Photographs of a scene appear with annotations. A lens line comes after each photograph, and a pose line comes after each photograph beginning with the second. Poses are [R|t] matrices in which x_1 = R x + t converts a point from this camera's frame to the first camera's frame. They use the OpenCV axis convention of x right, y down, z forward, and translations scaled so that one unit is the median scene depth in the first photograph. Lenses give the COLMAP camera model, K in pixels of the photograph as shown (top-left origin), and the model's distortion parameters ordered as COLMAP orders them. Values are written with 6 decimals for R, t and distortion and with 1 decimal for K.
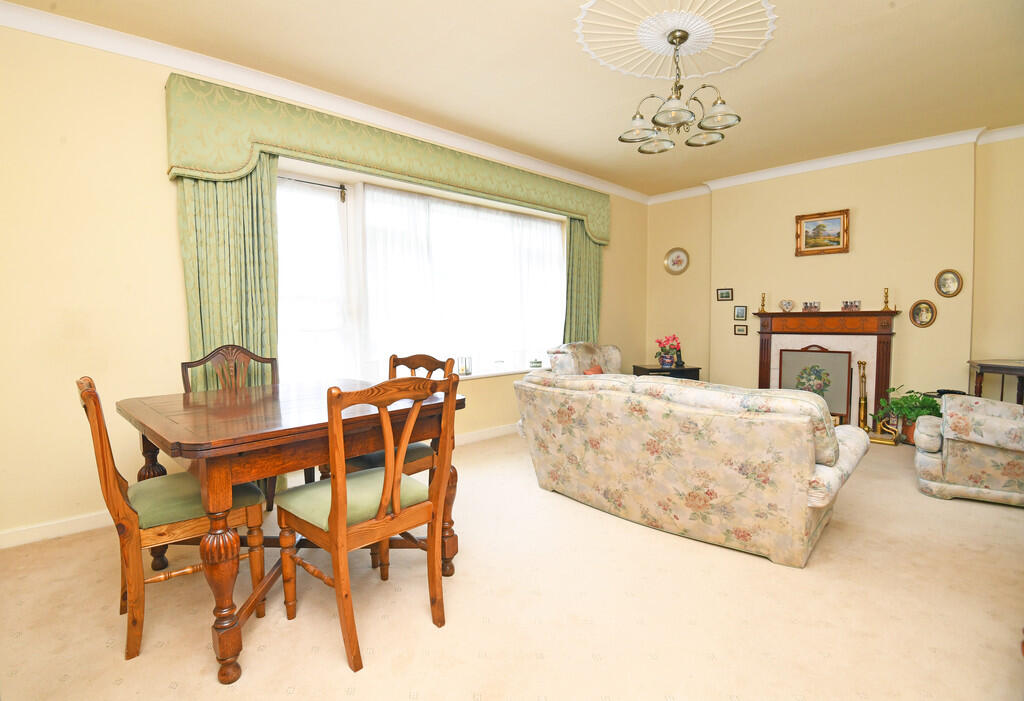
lens RADIAL K [[496.1, 0, 512.0], [0, 496.1, 350.5], [0, 0, 1]] dist [-0.003270, -0.033510]
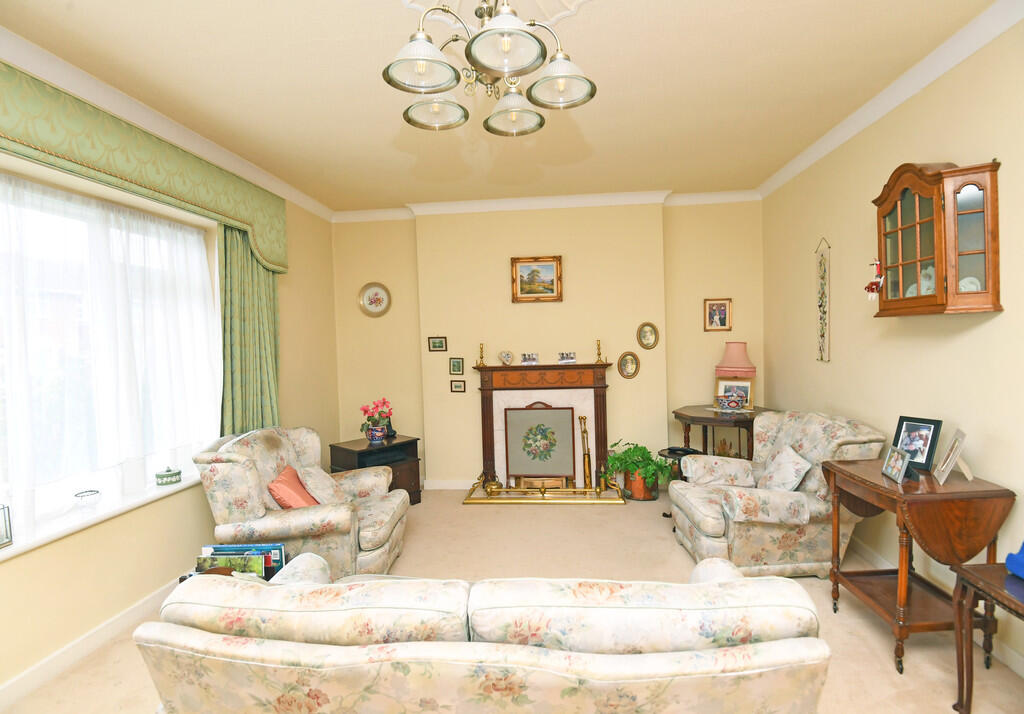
lens RADIAL K [[494.9, 0, 514.2], [0, 494.9, 364.5], [0, 0, 1]] dist [0.000803, -0.030053]
pose [[0.768671, -0.037728, 0.638531, -0.000795], [0.052034, 0.998639, -0.003634, -0.078617], [-0.637524, 0.036019, 0.769588, 0.323721]]
